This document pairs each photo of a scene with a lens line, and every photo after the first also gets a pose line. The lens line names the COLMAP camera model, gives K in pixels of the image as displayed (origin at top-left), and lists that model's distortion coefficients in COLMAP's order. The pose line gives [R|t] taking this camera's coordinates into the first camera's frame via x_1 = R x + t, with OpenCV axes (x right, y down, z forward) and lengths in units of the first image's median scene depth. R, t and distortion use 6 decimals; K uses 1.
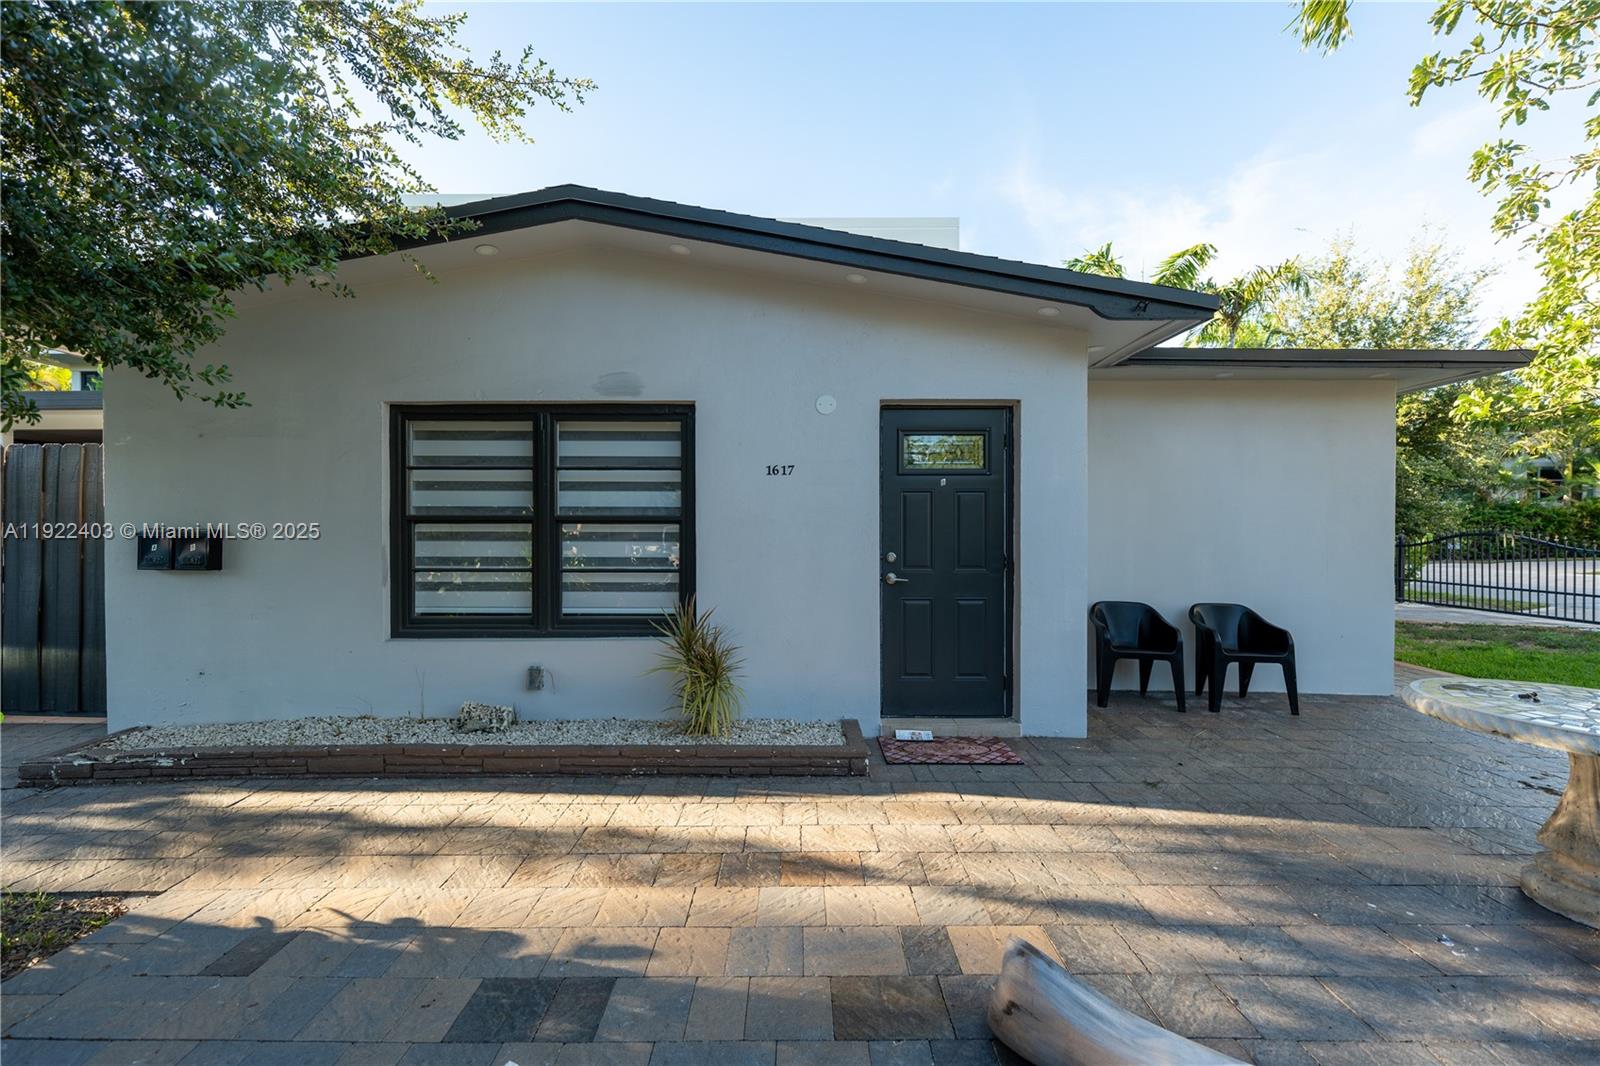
lens RADIAL K [[641.6, 0, 798.0], [0, 641.6, 523.3], [0, 0, 1]] dist [0.000485, 0.000121]
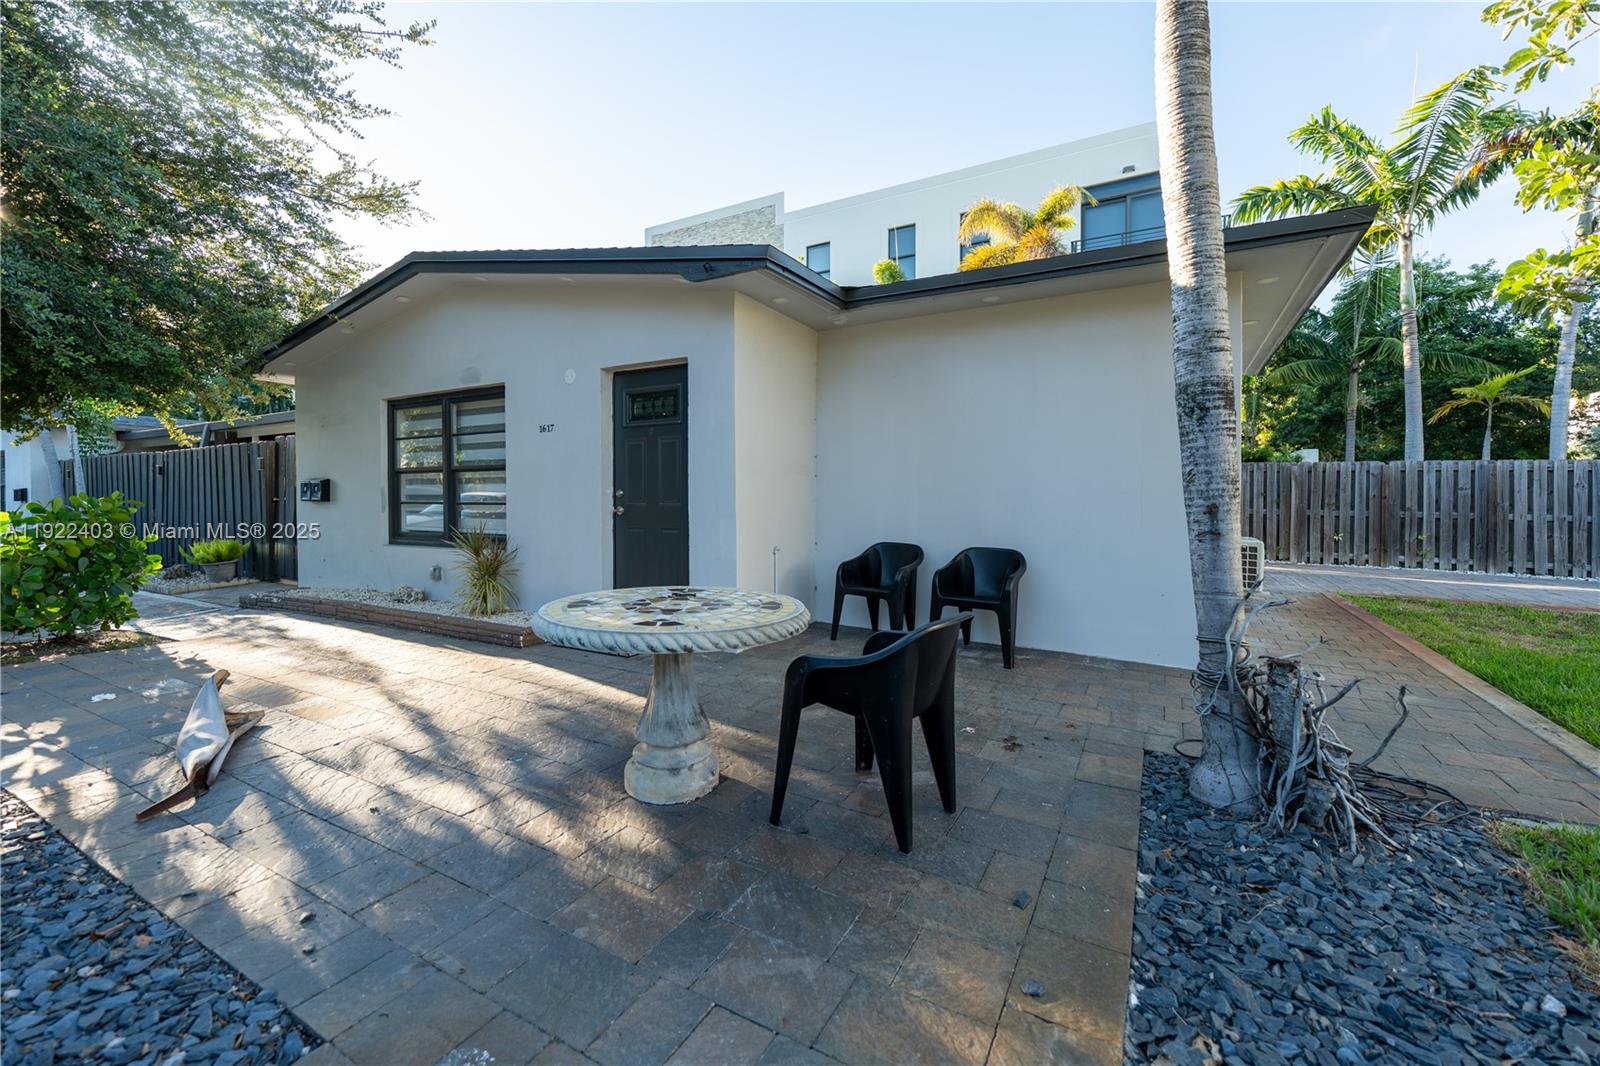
lens RADIAL K [[647.9, 0, 804.8], [0, 647.9, 499.9], [0, 0, 1]] dist [0.002141, 0.000157]
pose [[0.873664, -0.001627, -0.486526, 1.095239], [0.006017, 0.999954, 0.007462, 0.059310], [0.486492, -0.009447, 0.873634, 0.076585]]
